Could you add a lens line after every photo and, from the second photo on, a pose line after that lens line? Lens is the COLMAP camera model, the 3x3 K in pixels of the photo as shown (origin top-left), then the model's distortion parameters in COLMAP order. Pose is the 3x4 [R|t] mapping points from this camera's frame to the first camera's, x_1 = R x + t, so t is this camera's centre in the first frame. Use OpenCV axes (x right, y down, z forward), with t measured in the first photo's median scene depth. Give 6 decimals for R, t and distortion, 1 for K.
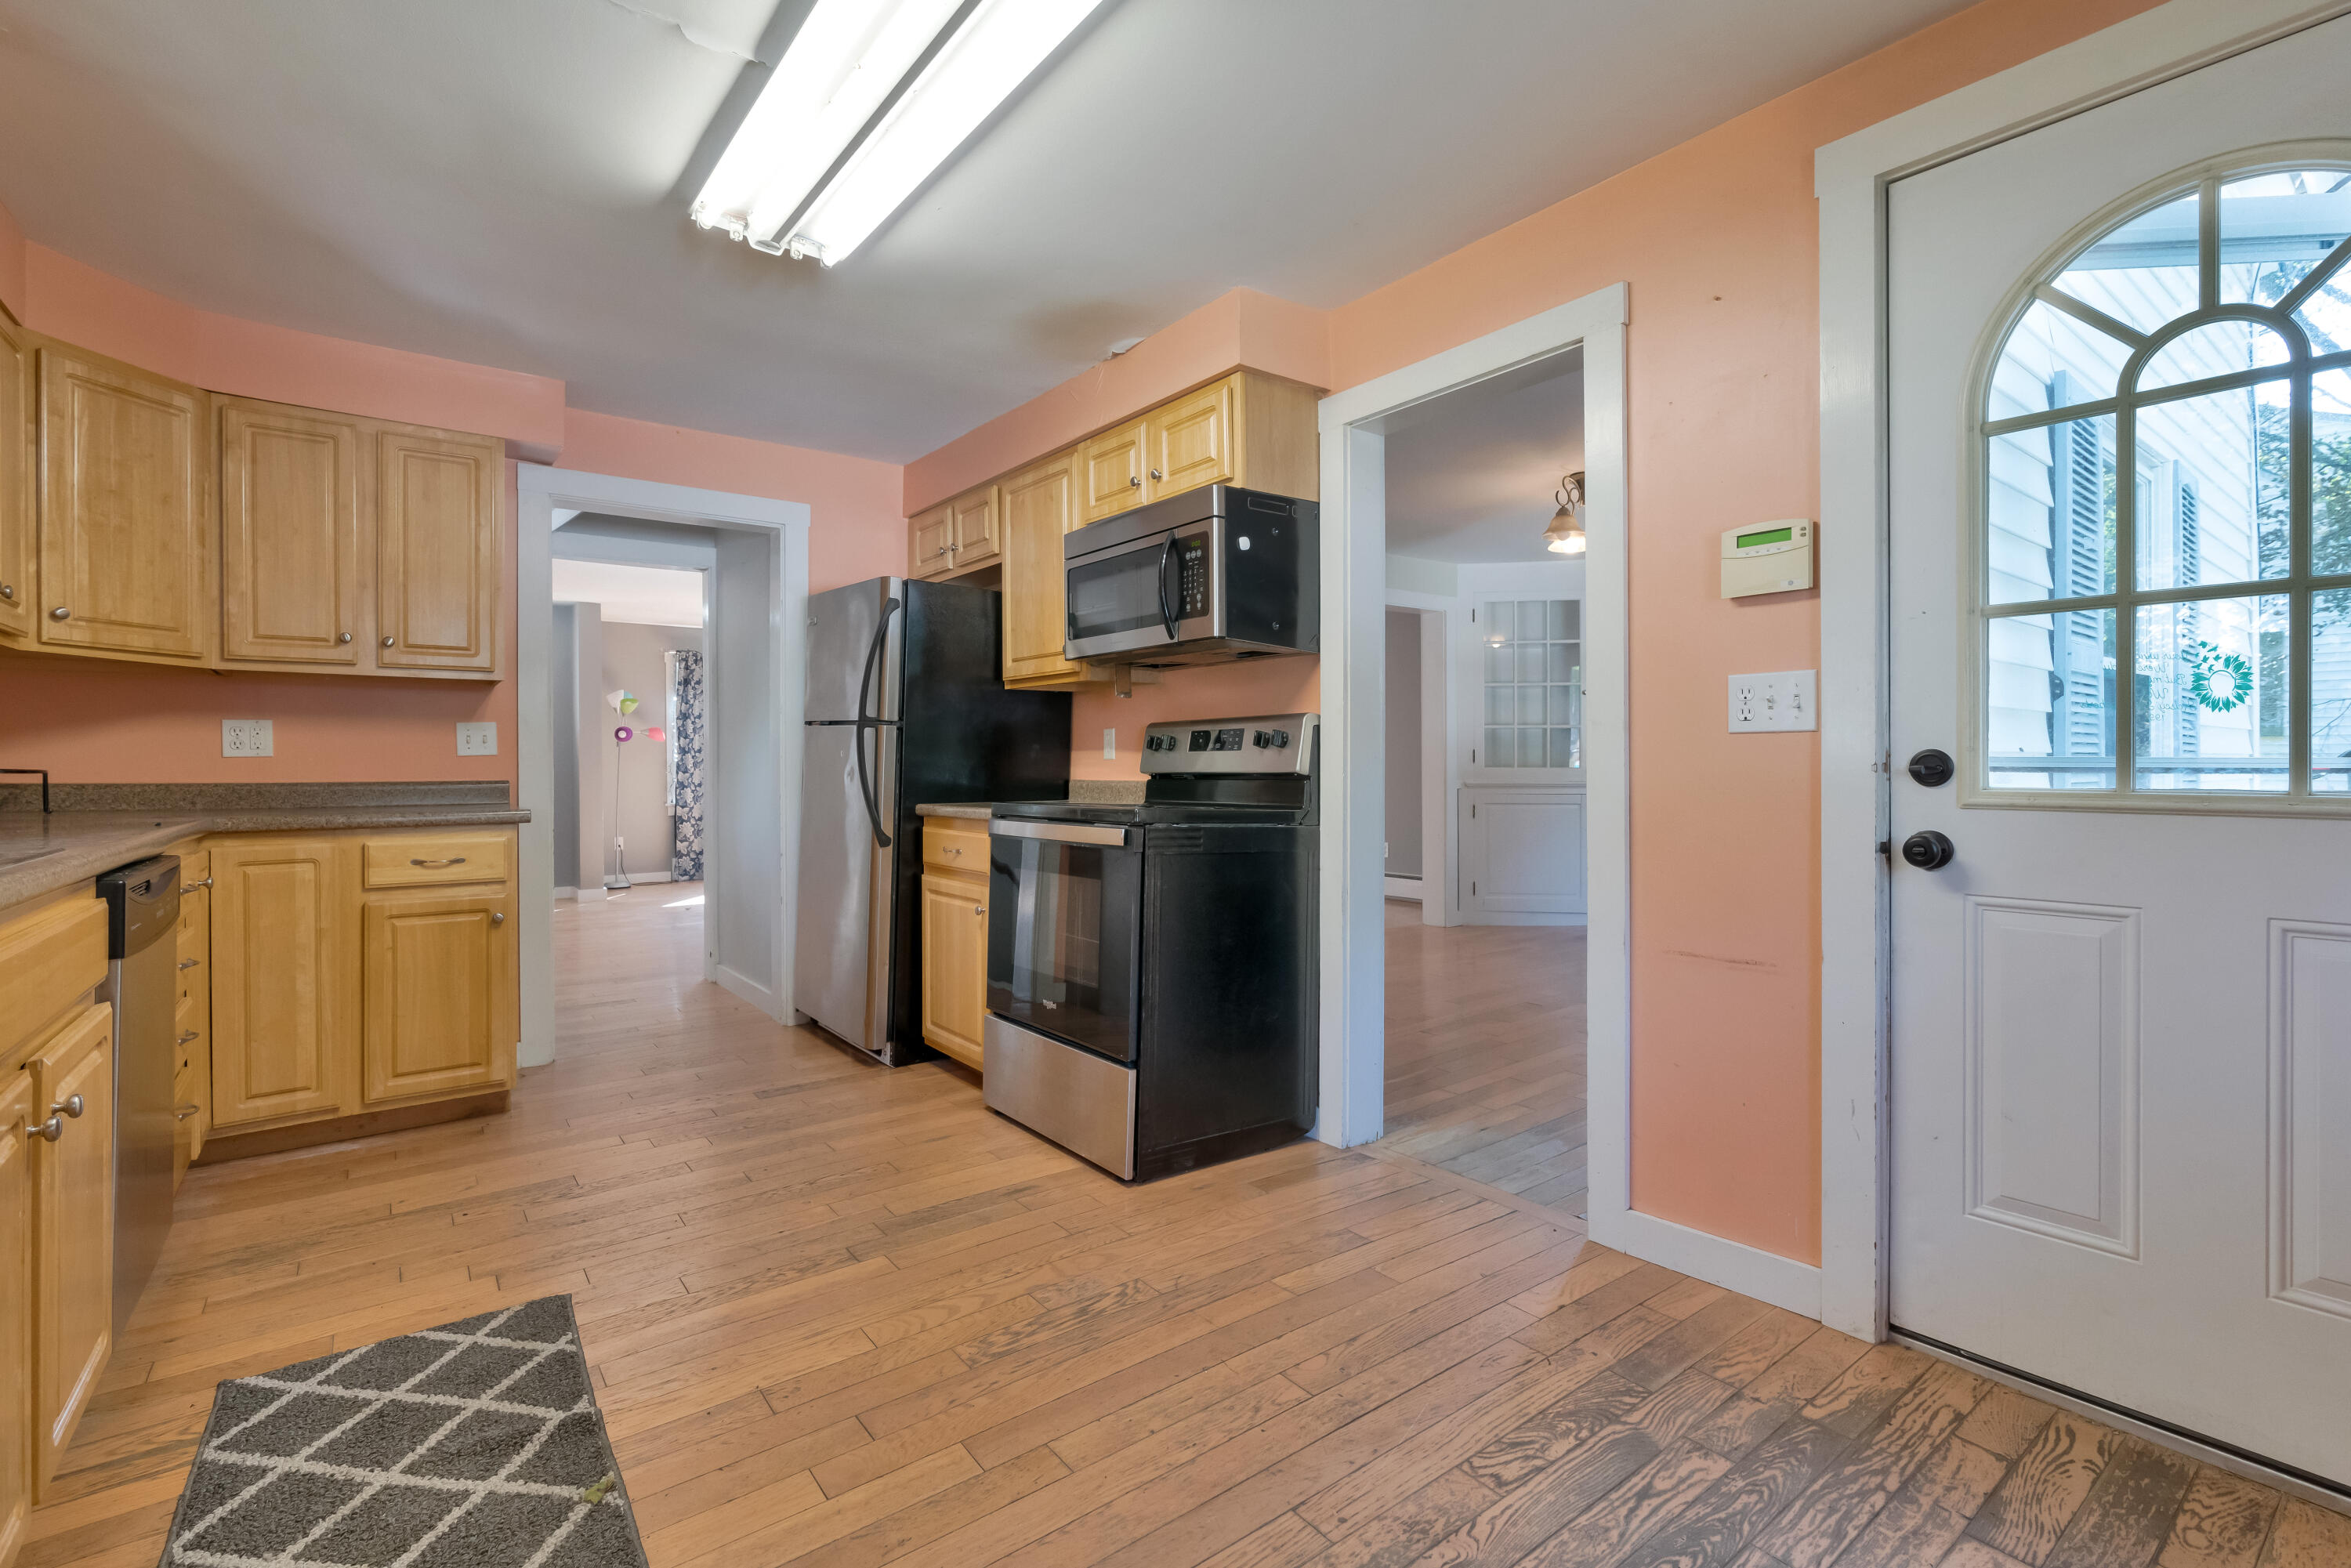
lens RADIAL K [[1055.9, 0, 1189.4], [0, 1055.9, 765.3], [0, 0, 1]] dist [-0.014590, 0.005531]
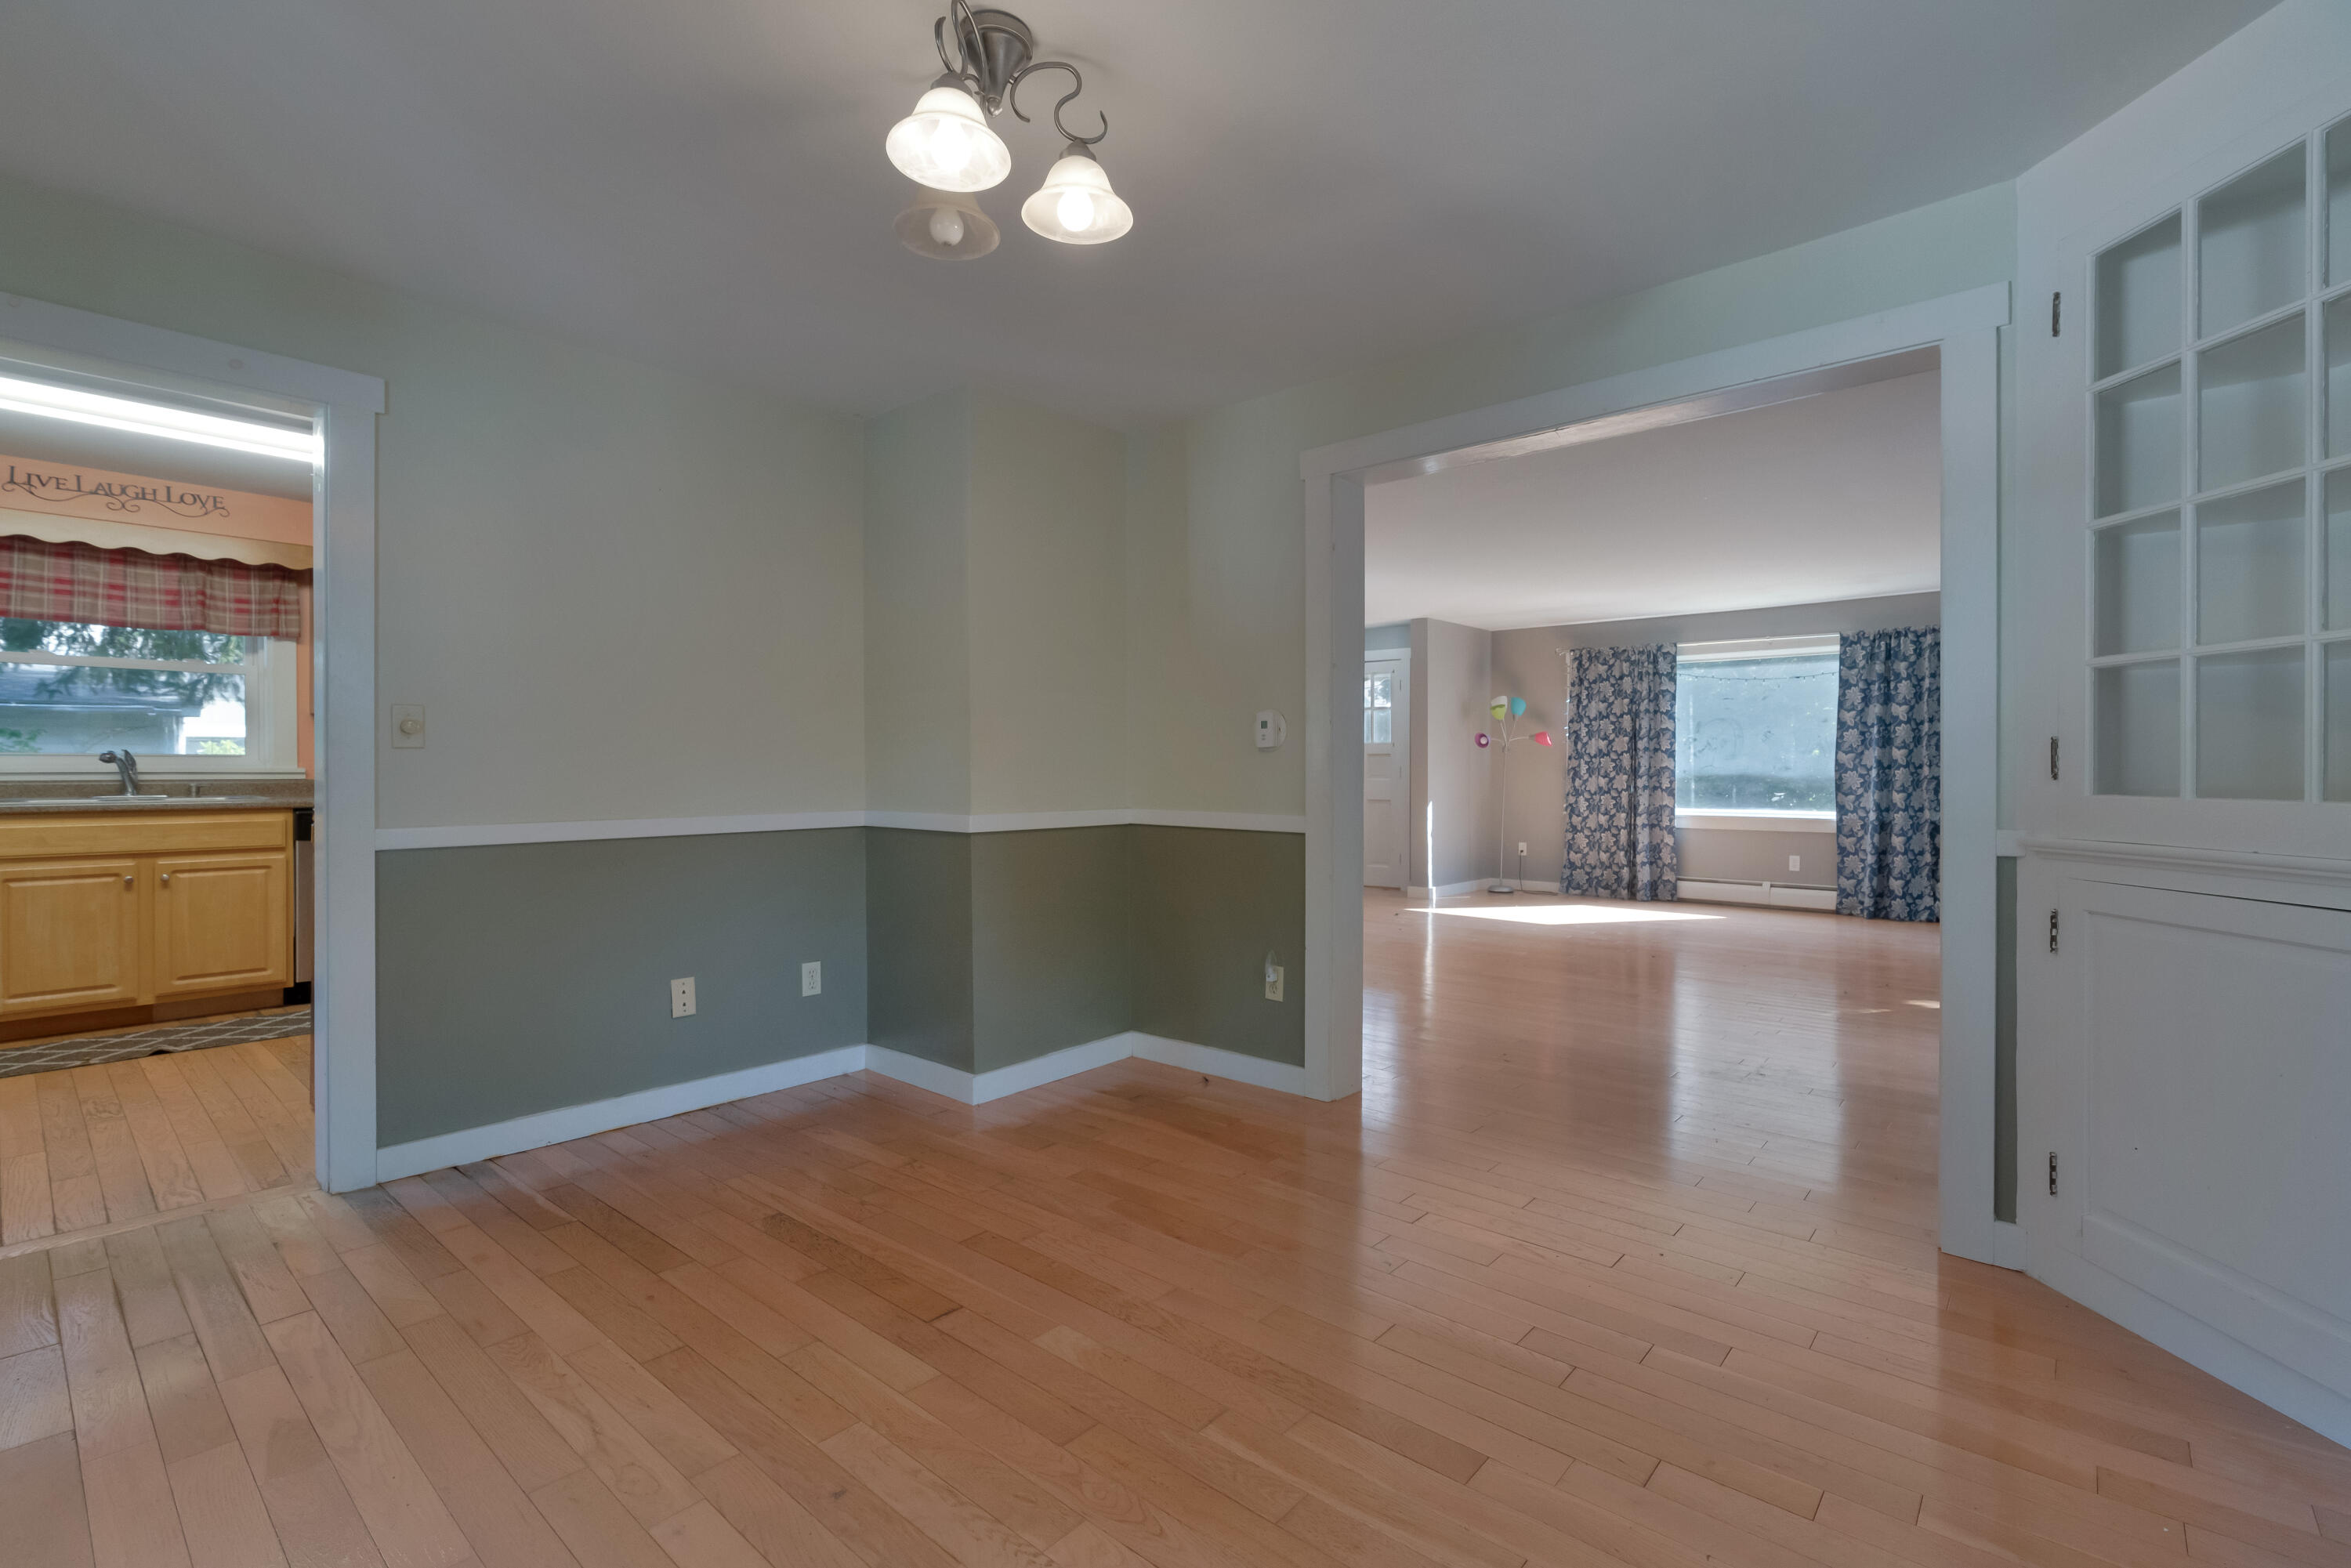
lens RADIAL K [[1055.9, 0, 1195.4], [0, 1055.9, 773.6], [0, 0, 1]] dist [-0.014590, 0.005531]
pose [[0.201832, 0.007253, -0.979393, 1.253362], [-0.004078, 0.999970, 0.006565, -0.010641], [0.979412, 0.002669, 0.201855, 1.613972]]
